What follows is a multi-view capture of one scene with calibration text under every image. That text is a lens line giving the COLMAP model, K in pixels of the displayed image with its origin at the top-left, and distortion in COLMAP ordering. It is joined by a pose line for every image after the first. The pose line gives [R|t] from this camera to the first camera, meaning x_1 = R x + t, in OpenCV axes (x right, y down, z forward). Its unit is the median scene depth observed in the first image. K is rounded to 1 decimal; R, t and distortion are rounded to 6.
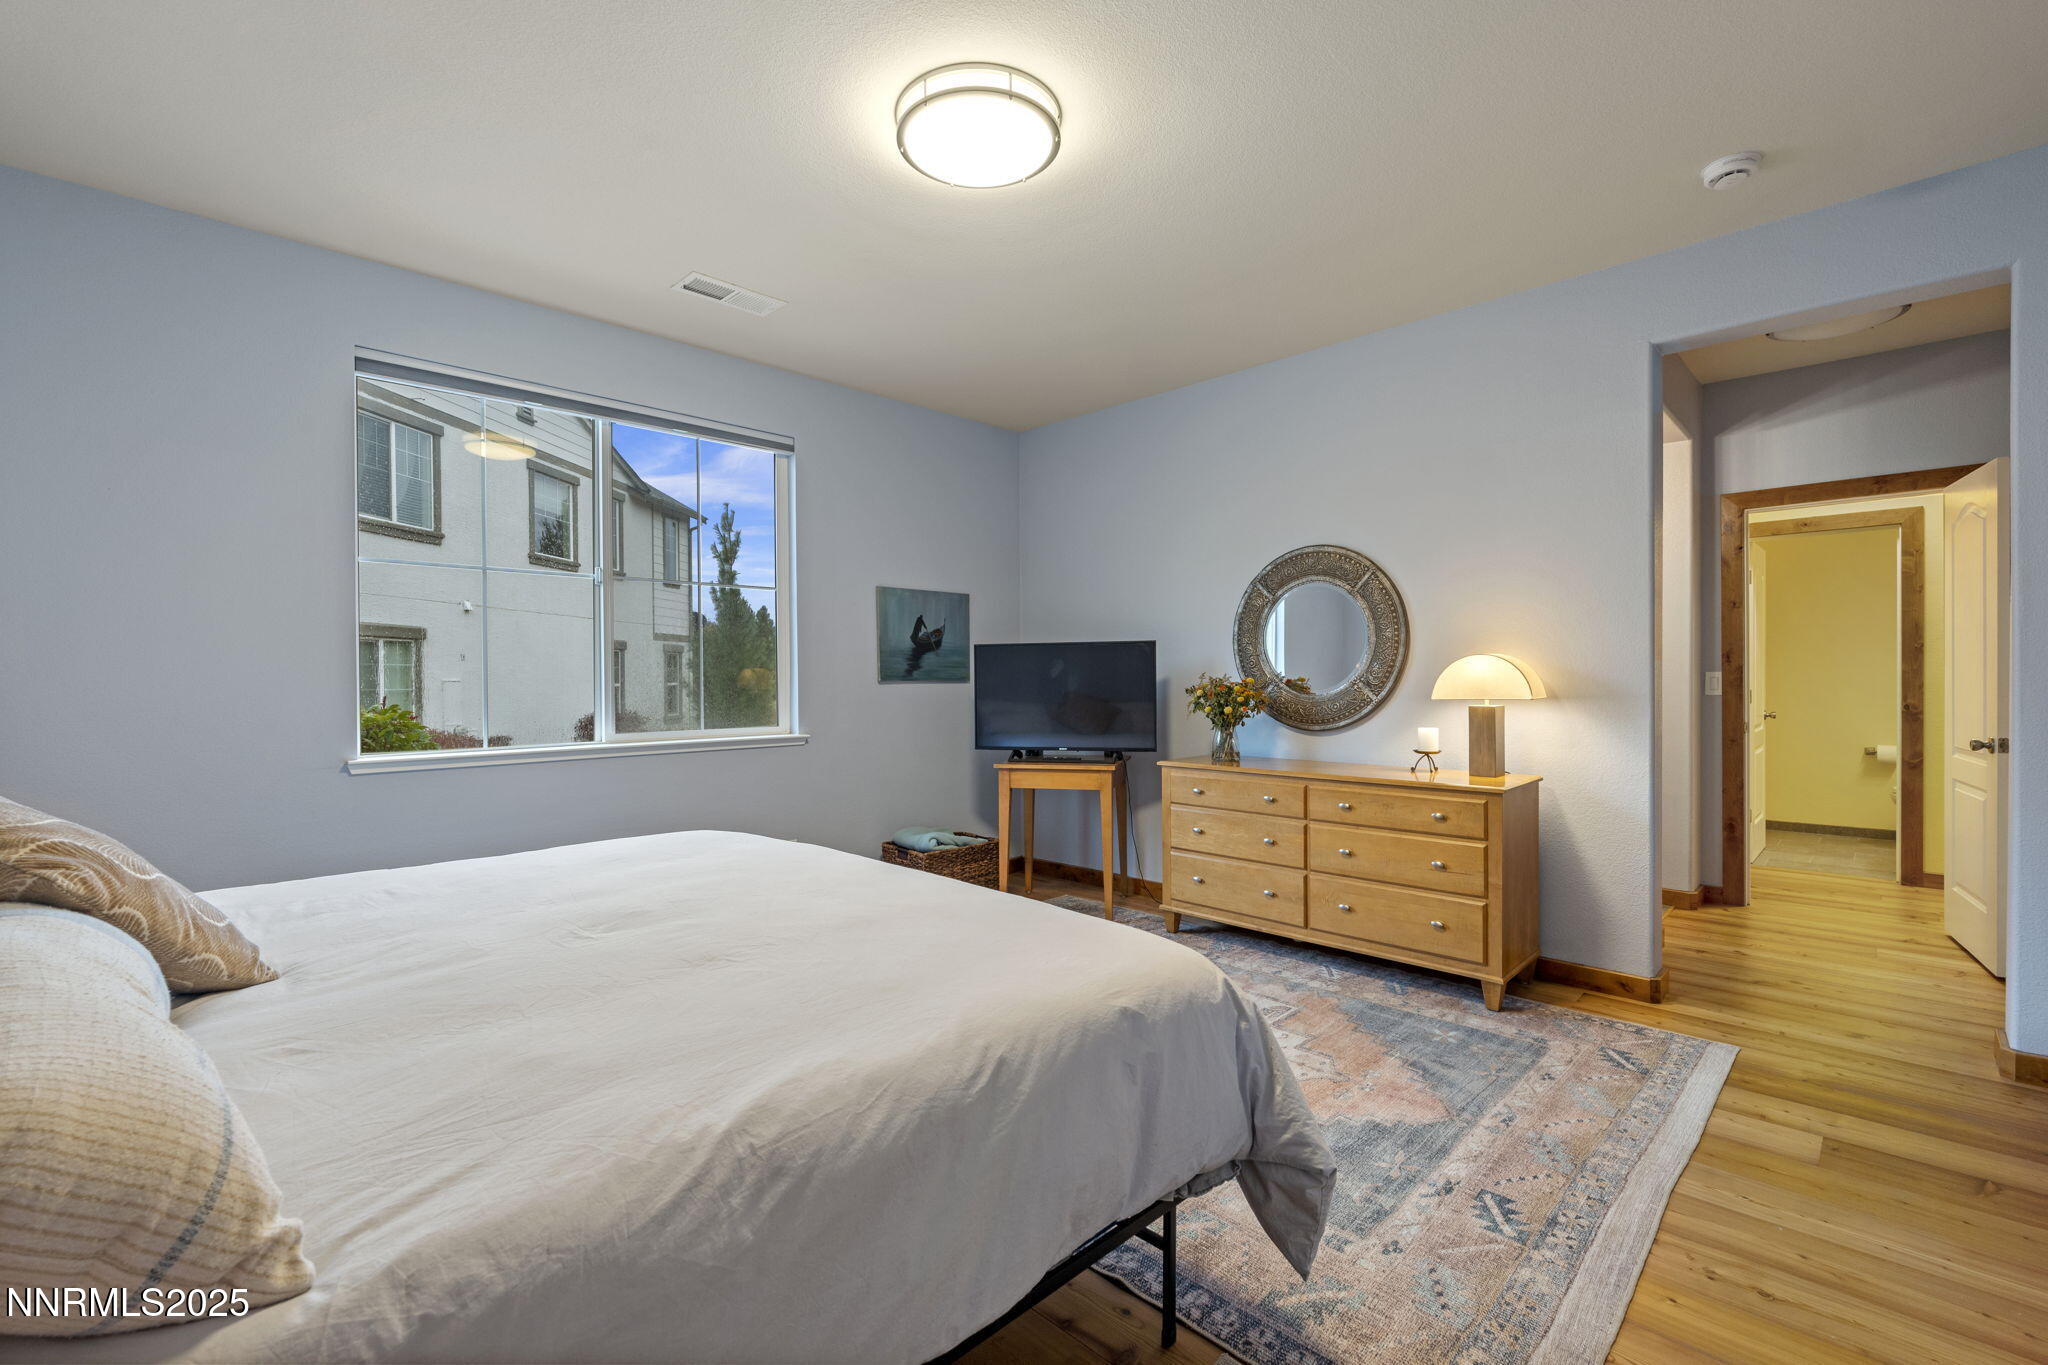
lens RADIAL K [[889.6, 0, 1018.2], [0, 889.6, 681.7], [0, 0, 1]] dist [-0.004097, -0.000057]
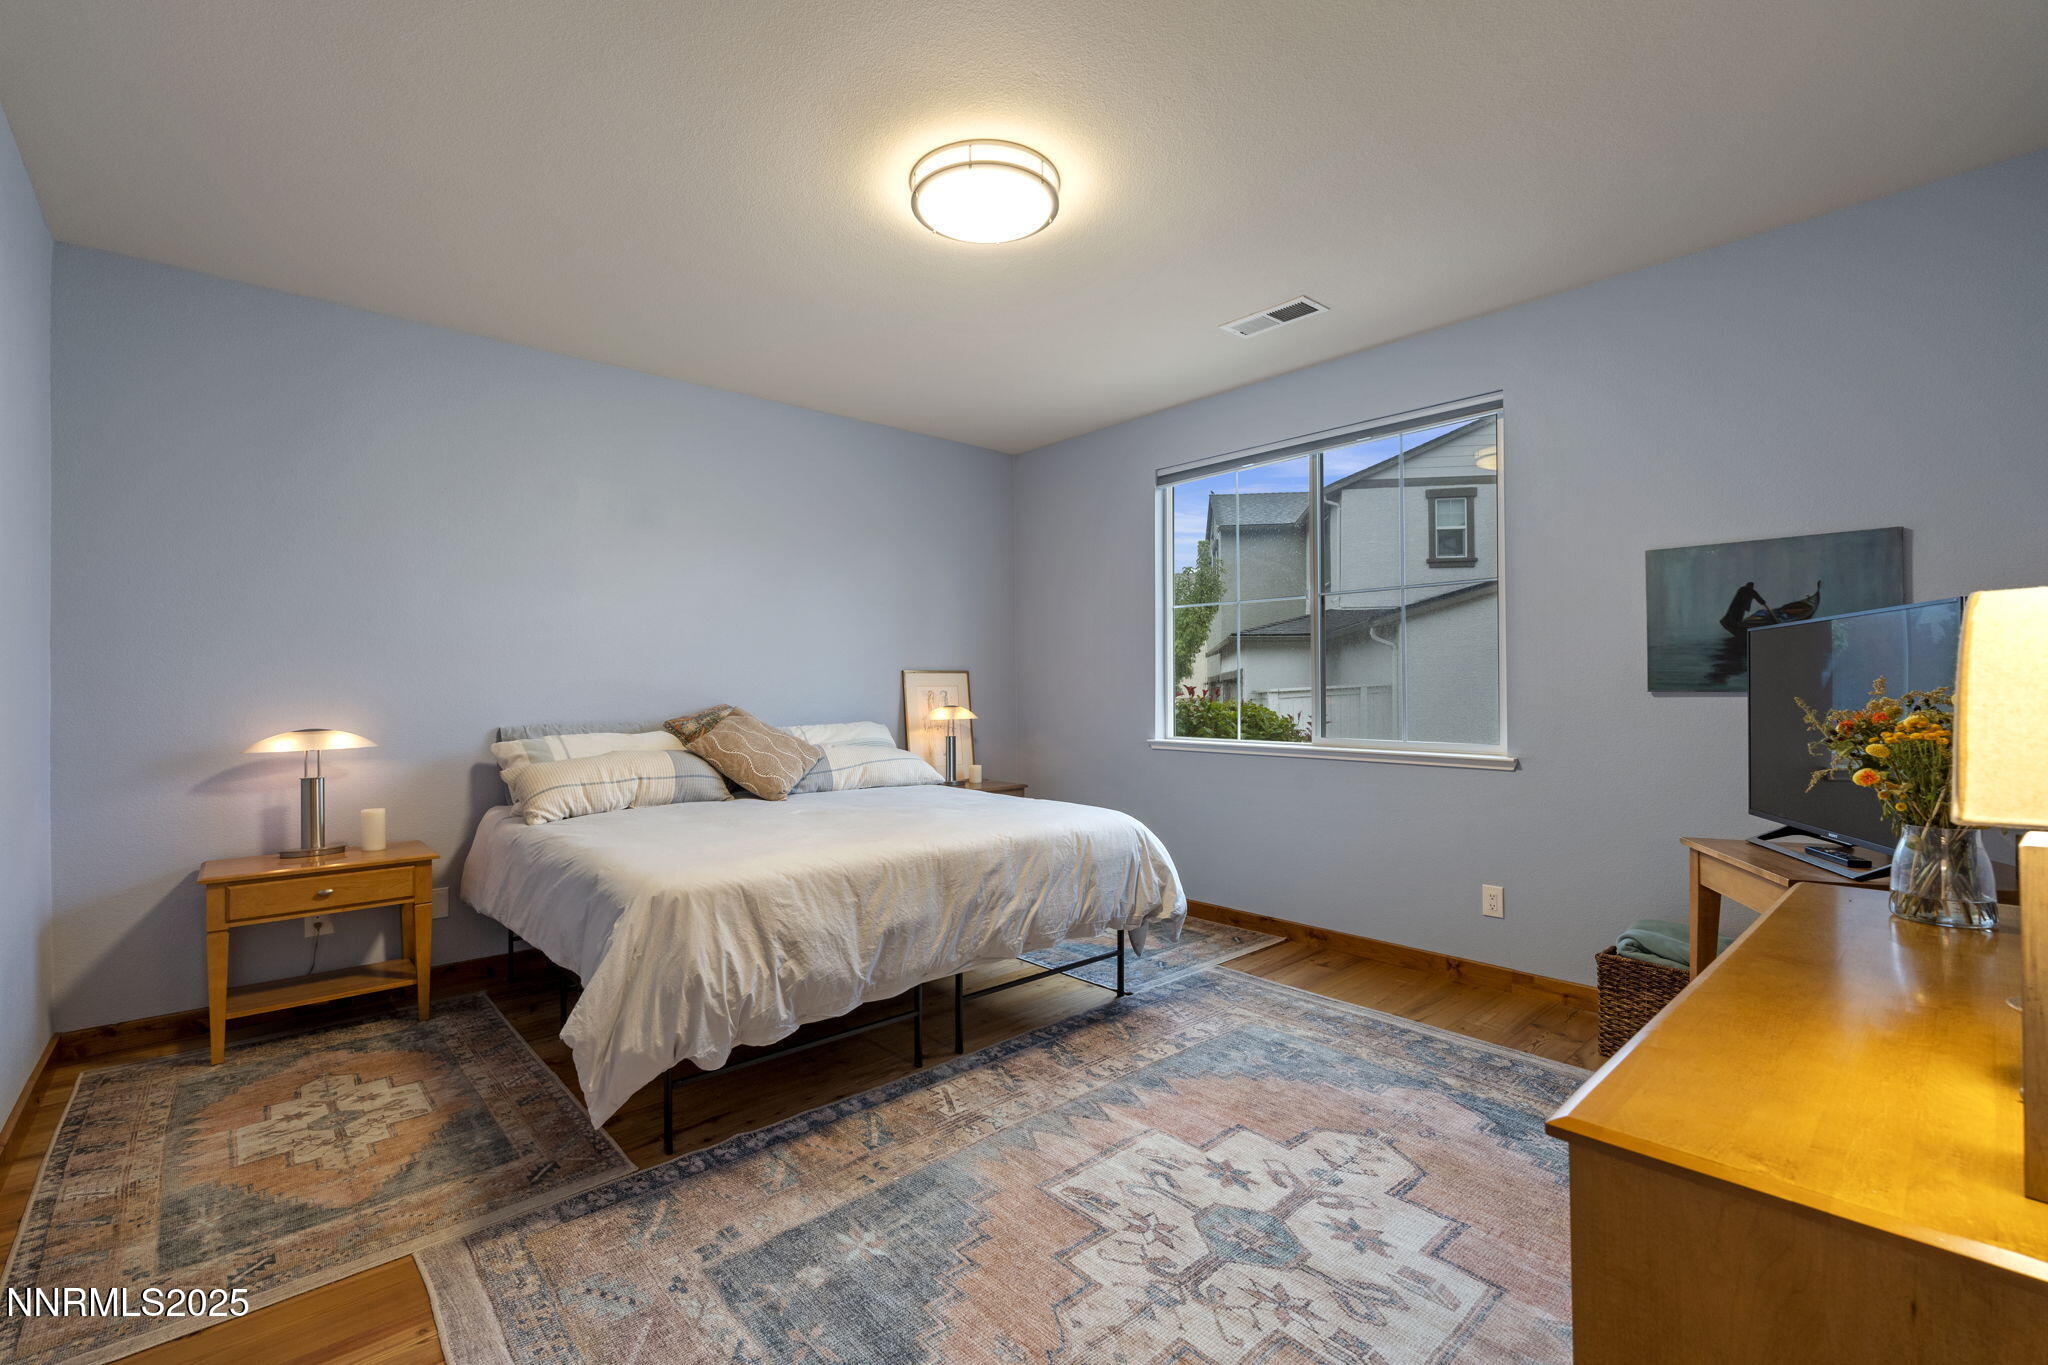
lens RADIAL K [[889.6, 0, 1018.2], [0, 889.6, 681.7], [0, 0, 1]] dist [-0.004097, -0.000057]
pose [[-0.053712, 0.002288, -0.998554, 0.721454], [-0.000442, 0.999997, 0.002315, -0.012433], [0.998556, 0.000566, -0.053711, 0.750076]]
